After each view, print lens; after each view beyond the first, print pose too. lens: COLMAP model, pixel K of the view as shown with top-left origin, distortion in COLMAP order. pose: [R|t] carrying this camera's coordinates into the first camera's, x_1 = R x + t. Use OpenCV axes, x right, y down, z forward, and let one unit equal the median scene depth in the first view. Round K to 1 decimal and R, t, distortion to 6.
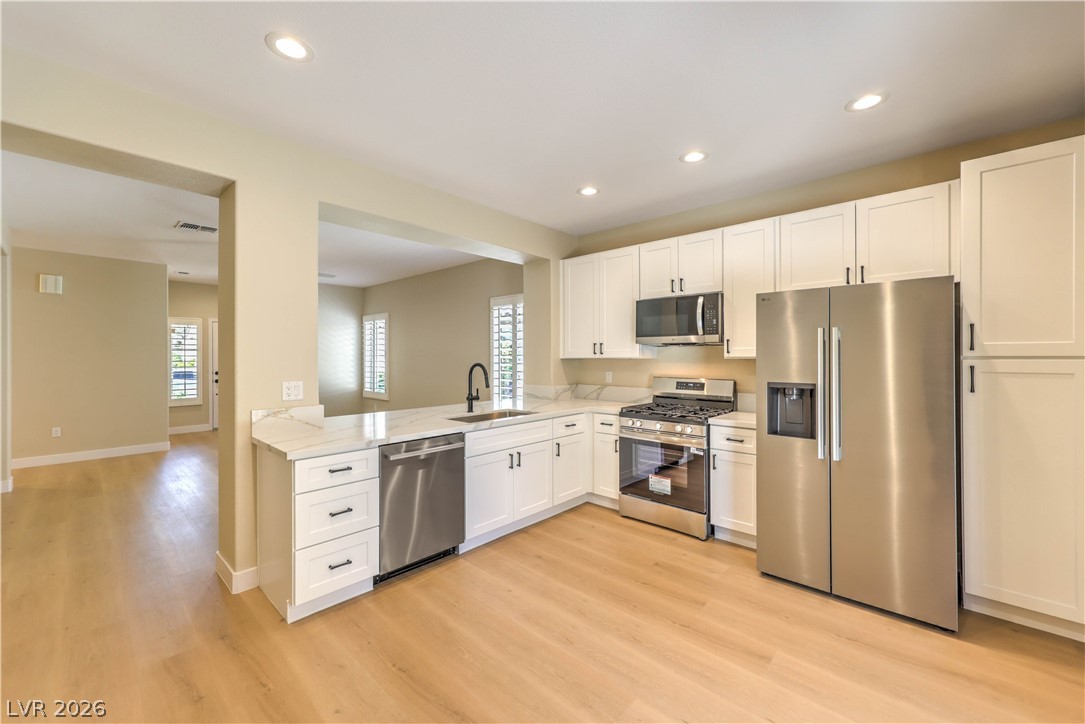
lens RADIAL K [[433.7, 0, 539.6], [0, 433.7, 357.1], [0, 0, 1]] dist [0.002204, 0.000317]
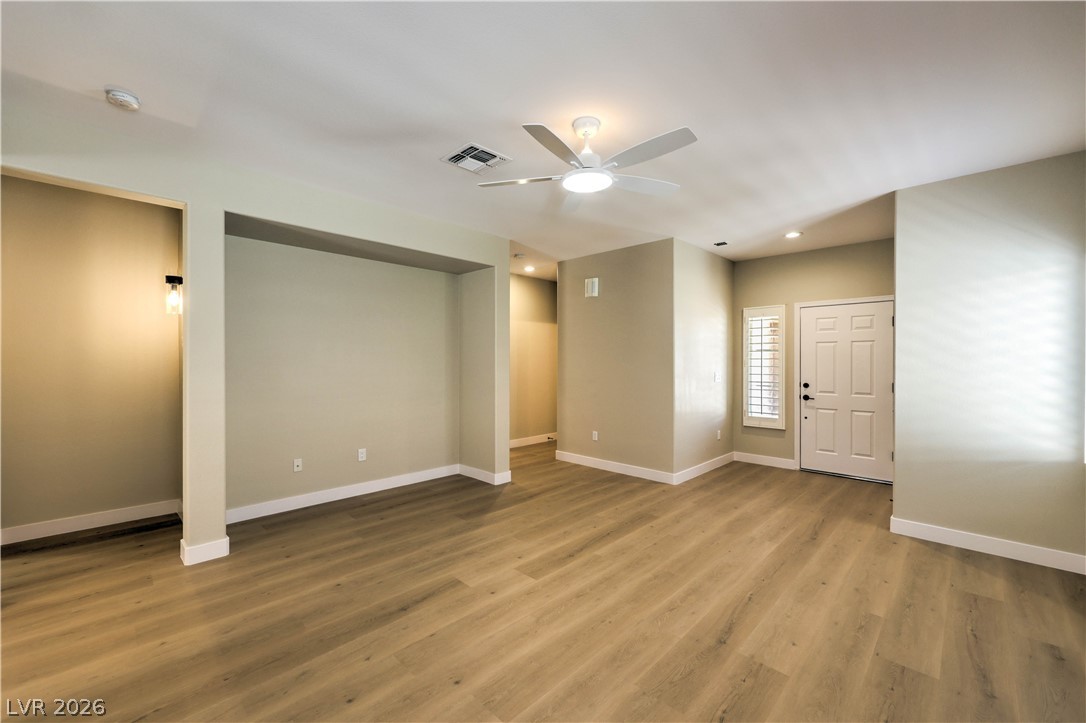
lens RADIAL K [[434.1, 0, 549.2], [0, 434.1, 364.8], [0, 0, 1]] dist [0.002204, 0.000317]
pose [[-0.019583, 0.012161, -0.999734, -0.177805], [-0.002871, 0.999921, 0.012220, -0.002412], [0.999804, 0.003109, -0.019547, 1.374636]]
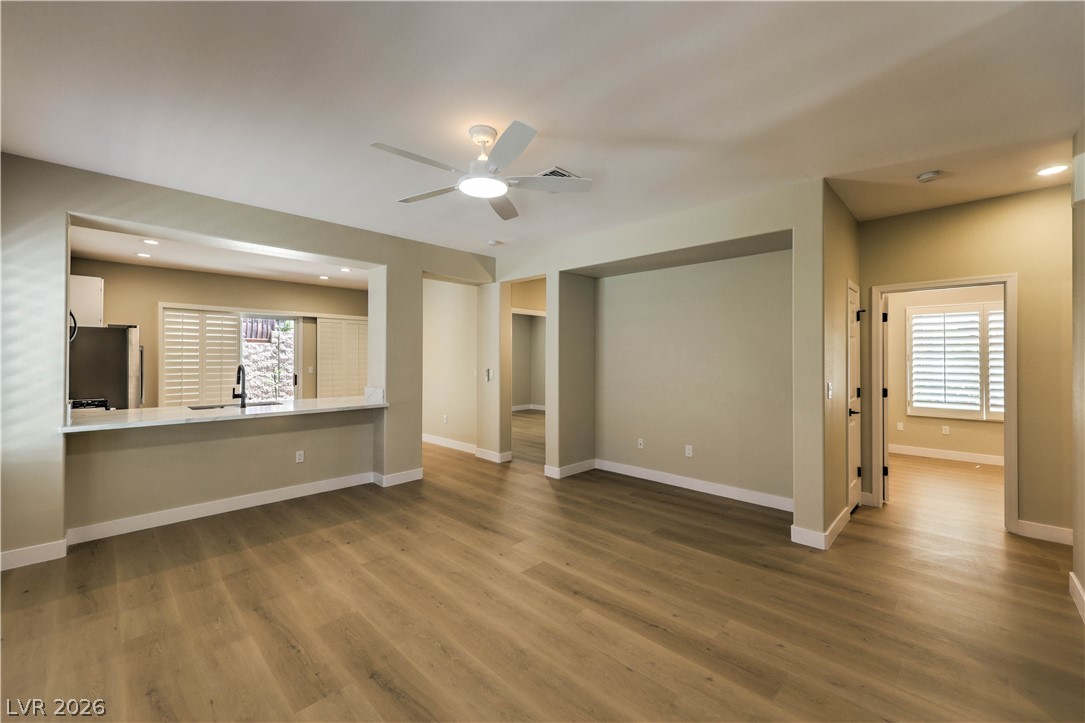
lens RADIAL K [[433.7, 0, 534.6], [0, 433.7, 352.6], [0, 0, 1]] dist [0.002204, 0.000317]
pose [[-0.999450, -0.000489, 0.033162, -0.953736], [-0.000888, 0.999927, -0.012031, -0.005185], [-0.033153, -0.012054, -0.999378, 2.099124]]
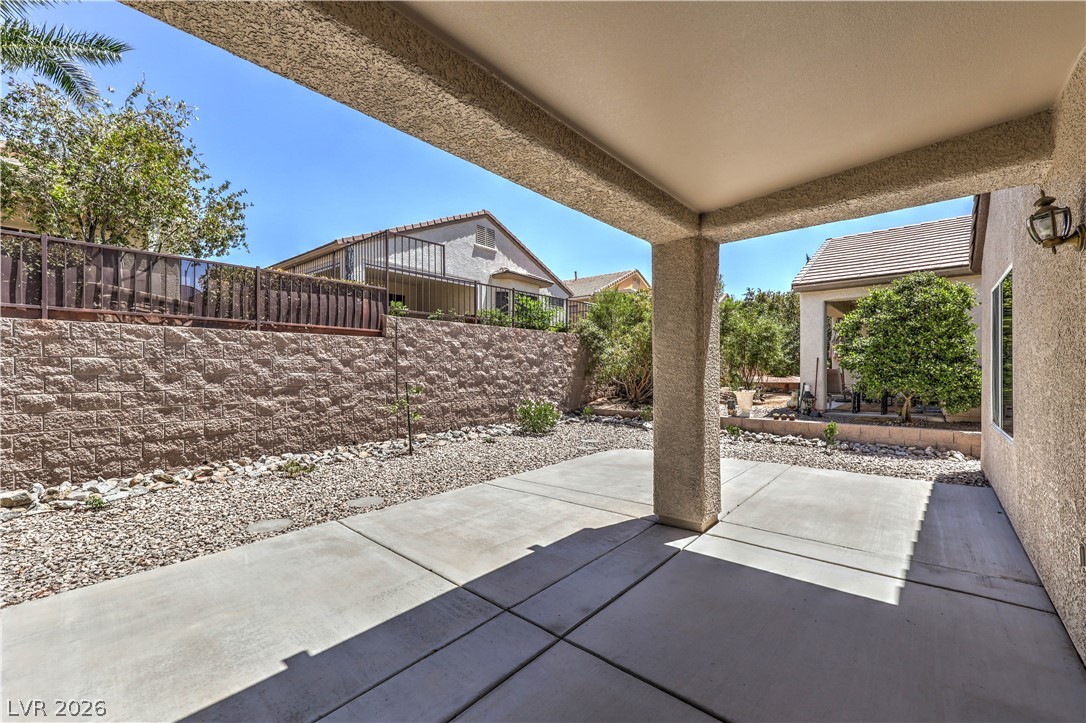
lens RADIAL K [[434.1, 0, 531.9], [0, 434.1, 375.0], [0, 0, 1]] dist [0.002204, 0.000317]
pose [[-0.999523, 0.007727, -0.029903, 0.882601], [0.007376, 0.999903, 0.011811, 0.027880], [0.029992, 0.011585, -0.999483, 0.423154]]
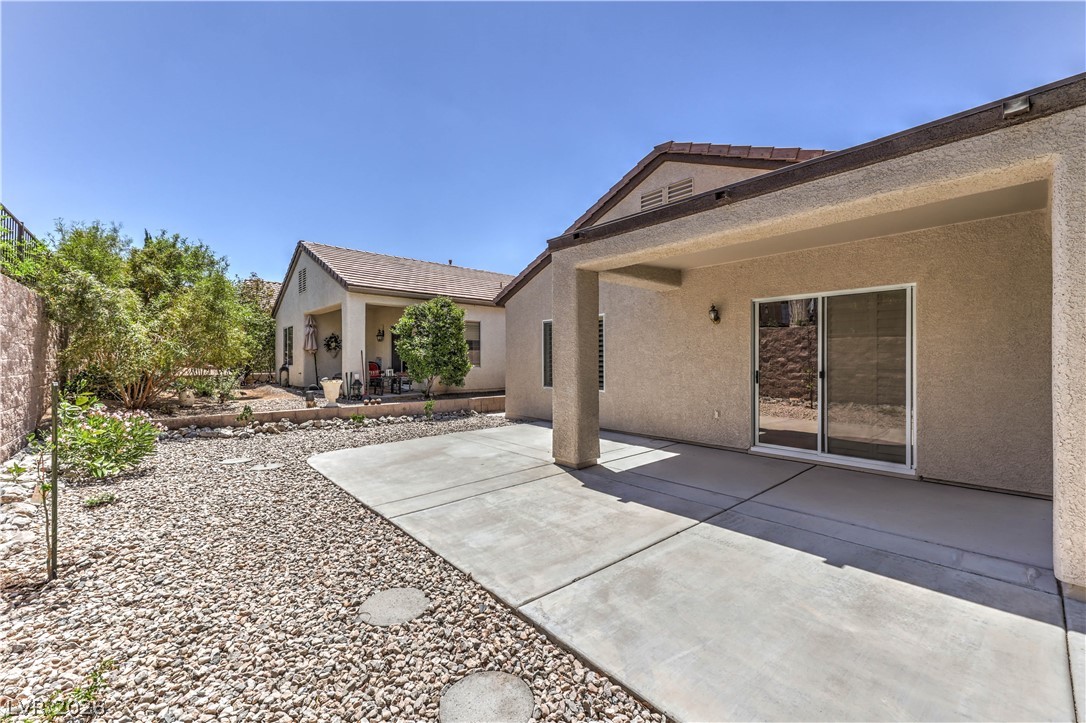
lens RADIAL K [[434.1, 0, 542.7], [0, 434.1, 360.7], [0, 0, 1]] dist [0.002204, 0.000317]
pose [[-0.090439, 0.000825, -0.995902, 2.033438], [-0.000296, 1.000000, 0.000855, 0.036409], [0.995902, 0.000372, -0.090439, -0.629452]]
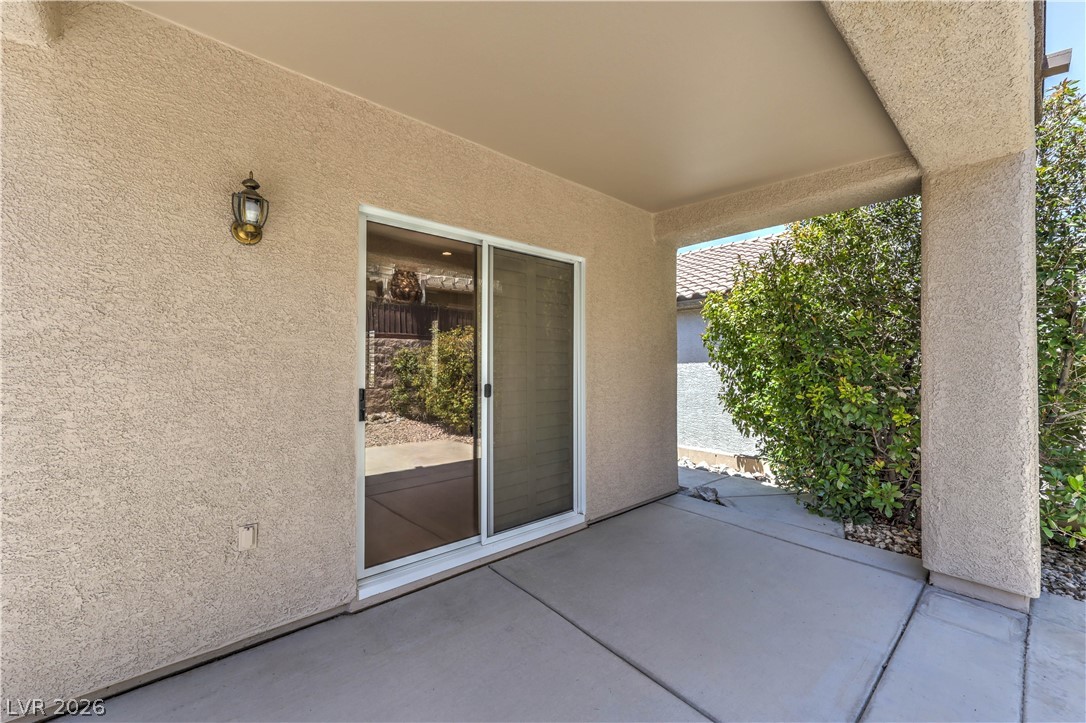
lens RADIAL K [[434.1, 0, 540.9], [0, 434.1, 360.9], [0, 0, 1]] dist [0.002204, 0.000317]
pose [[0.995535, -0.002115, -0.094370, 0.620026], [0.001006, 0.999930, -0.011797, 0.041259], [0.094388, 0.011649, 0.995467, -0.591520]]
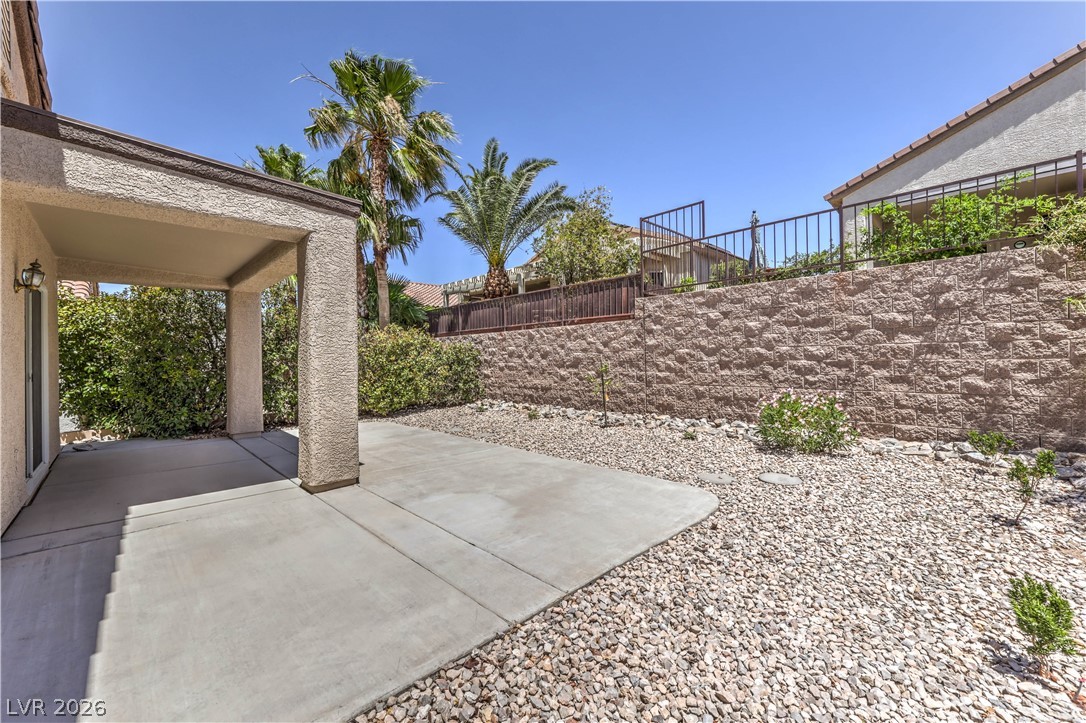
lens RADIAL K [[434.1, 0, 551.7], [0, 434.1, 354.3], [0, 0, 1]] dist [0.002204, 0.000317]
pose [[0.022837, 0.007983, 0.999707, -0.763070], [0.020034, 0.999764, -0.008441, 0.060321], [-0.999538, 0.020220, 0.022672, -1.318192]]
